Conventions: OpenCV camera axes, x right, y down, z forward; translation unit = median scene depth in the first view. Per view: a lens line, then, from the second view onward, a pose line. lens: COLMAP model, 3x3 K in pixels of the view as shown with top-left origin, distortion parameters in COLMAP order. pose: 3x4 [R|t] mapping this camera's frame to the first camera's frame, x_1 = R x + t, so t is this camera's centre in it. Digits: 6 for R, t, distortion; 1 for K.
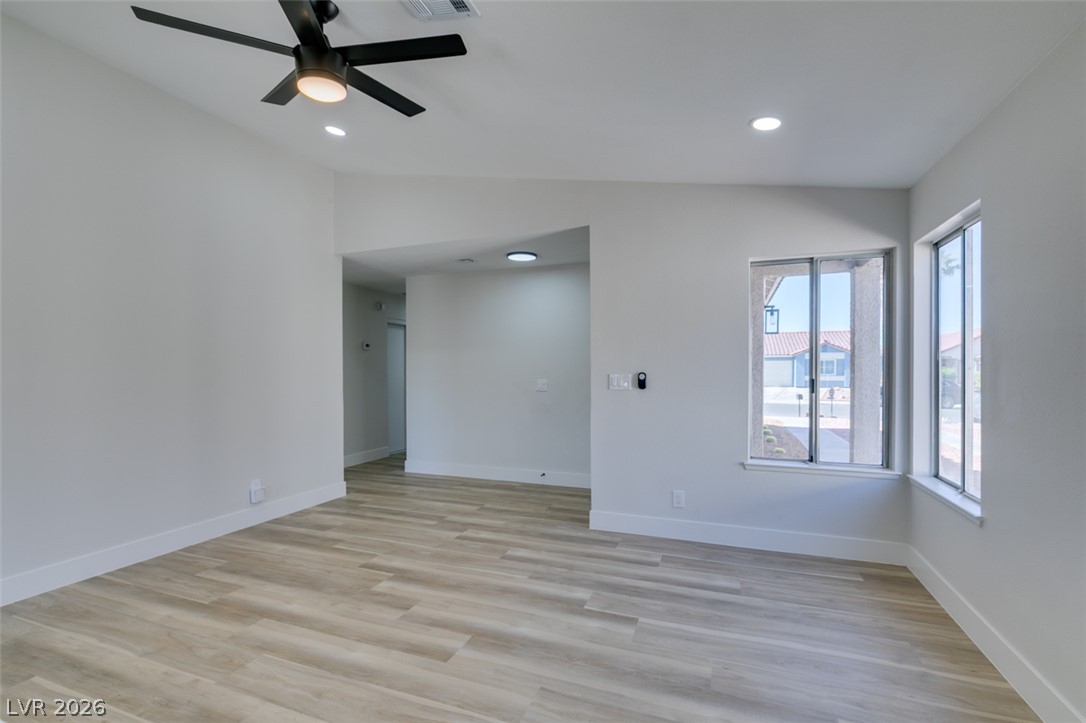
lens RADIAL K [[488.1, 0, 542.2], [0, 488.1, 373.4], [0, 0, 1]] dist [-0.002040, -0.000645]
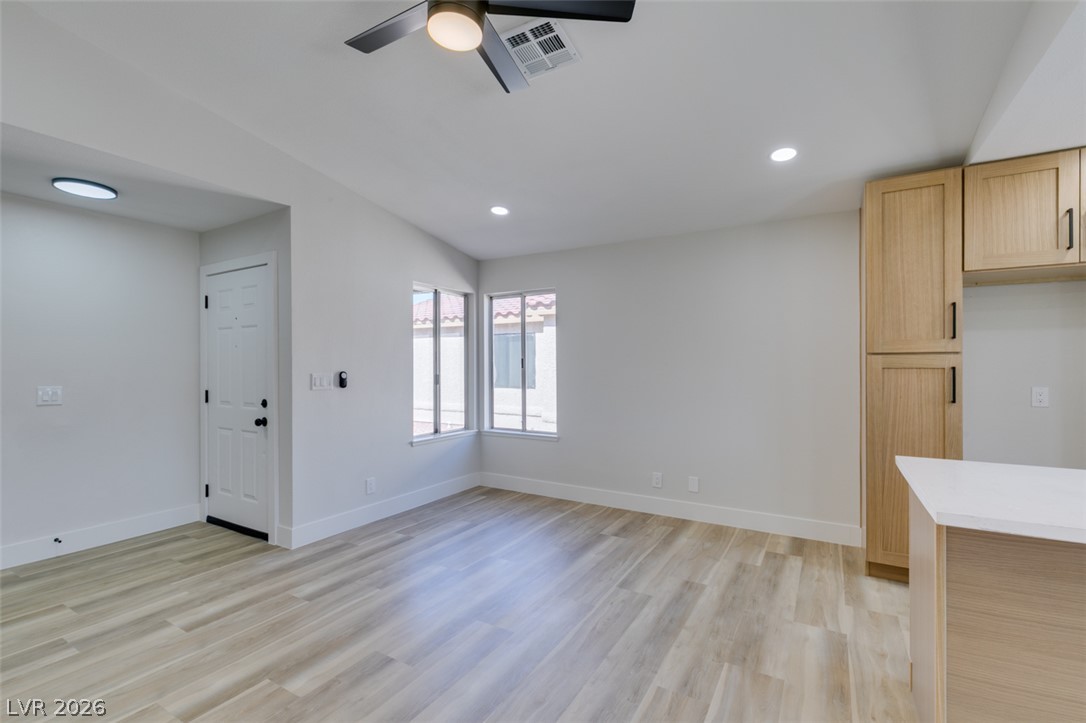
lens RADIAL K [[485.9, 0, 540.5], [0, 485.9, 363.0], [0, 0, 1]] dist [0.003895, -0.001186]
pose [[0.172379, 0.007484, 0.985002, -0.812040], [0.011229, 0.999891, -0.009562, -0.005717], [-0.984967, 0.012709, 0.172276, 0.470469]]
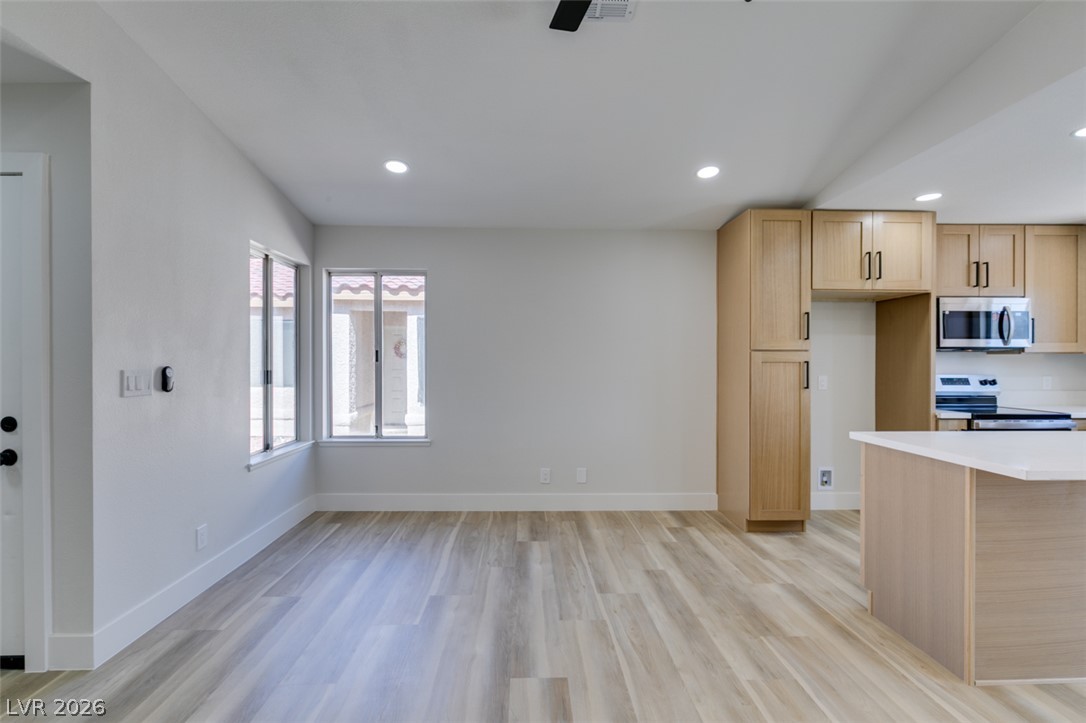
lens RADIAL K [[487.5, 0, 537.0], [0, 487.5, 361.3], [0, 0, 1]] dist [-0.001329, -0.000939]
pose [[-0.381101, -0.000746, 0.924533, -0.654001], [0.007670, 0.999963, 0.003969, -0.008287], [-0.924502, 0.008604, -0.381081, 0.888440]]
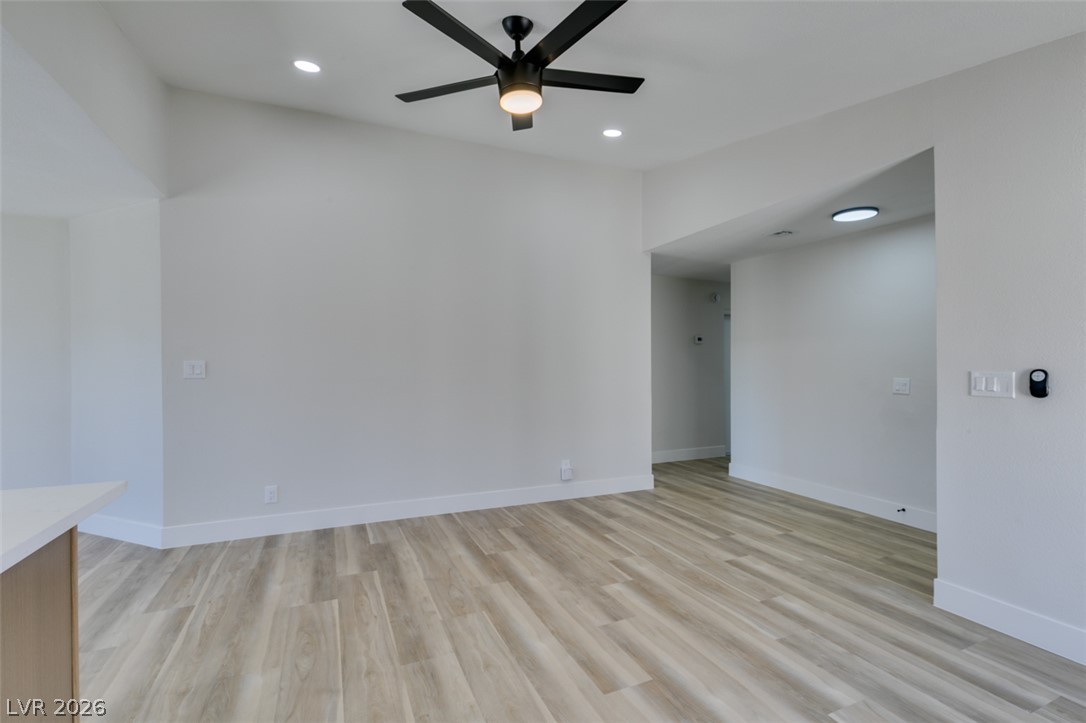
lens RADIAL K [[487.2, 0, 542.6], [0, 487.2, 364.2], [0, 0, 1]] dist [-0.001236, -0.001376]
pose [[0.705296, 0.001275, -0.708912, 0.221966], [-0.006926, 0.999963, -0.005092, -0.000991], [0.708879, 0.008501, 0.705279, 0.185580]]
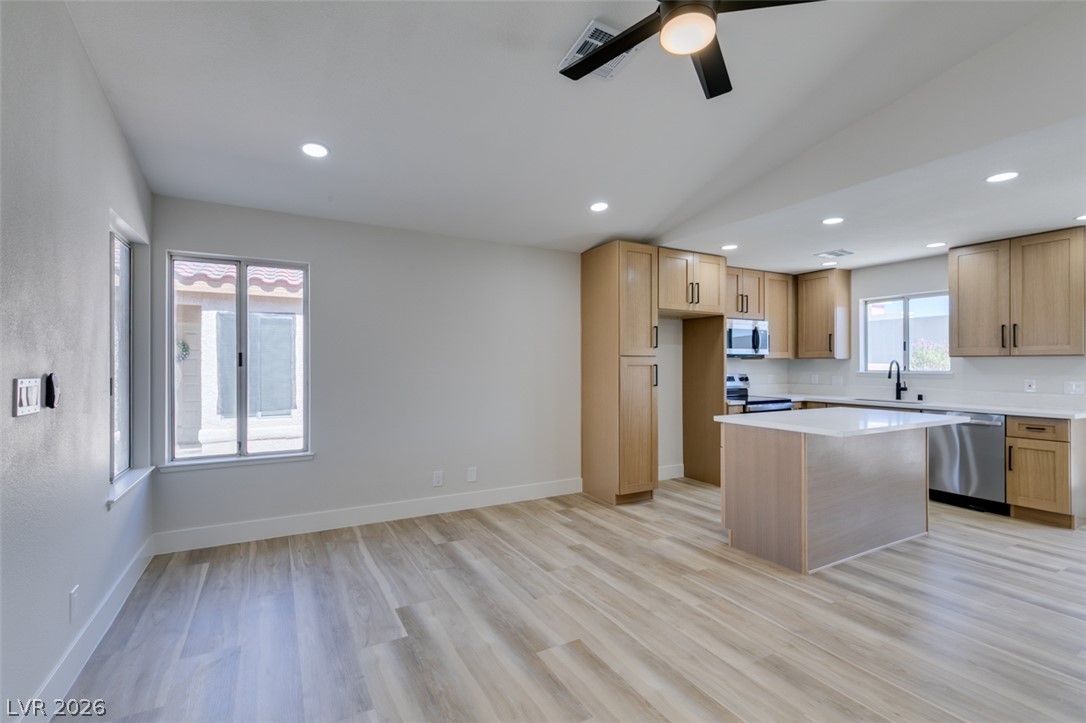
lens RADIAL K [[485.9, 0, 540.5], [0, 485.9, 363.0], [0, 0, 1]] dist [0.003895, -0.001186]
pose [[-0.763478, 0.003681, 0.645823, -0.522410], [0.007578, 0.999966, 0.003259, -0.011171], [-0.645790, 0.007382, -0.763480, 1.183274]]
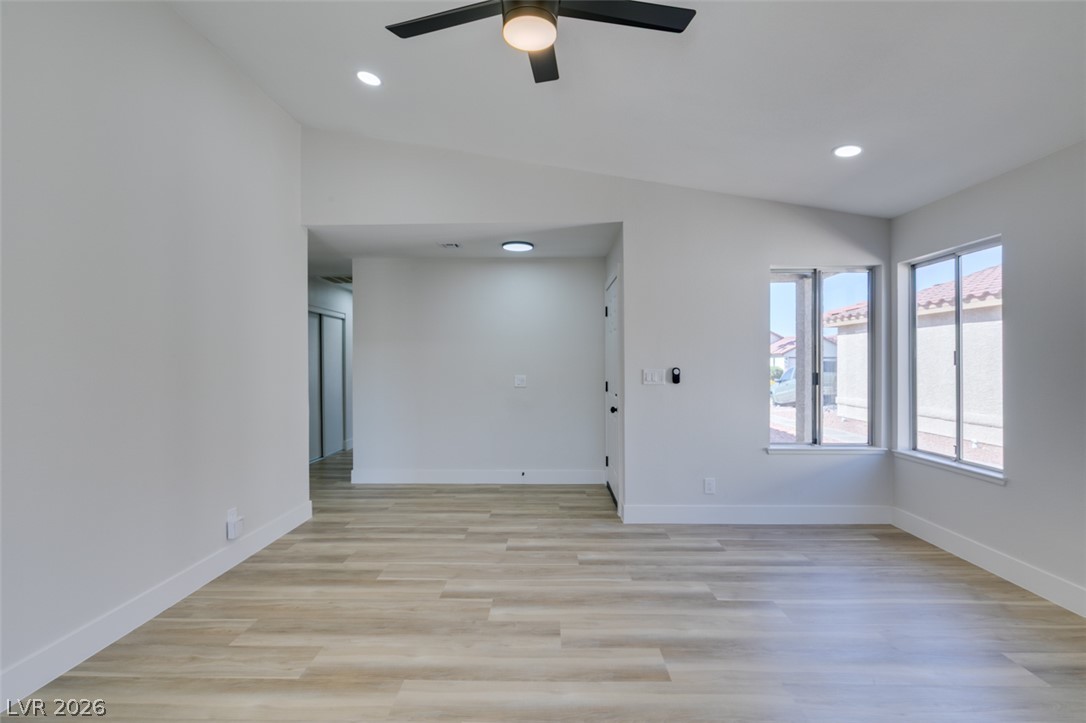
lens RADIAL K [[487.2, 0, 542.6], [0, 487.2, 364.2], [0, 0, 1]] dist [-0.001236, -0.001376]
pose [[0.939744, -0.000403, 0.341880, -0.470925], [0.003307, 0.999963, -0.007910, -0.002079], [-0.341864, 0.008564, 0.939710, 0.132682]]
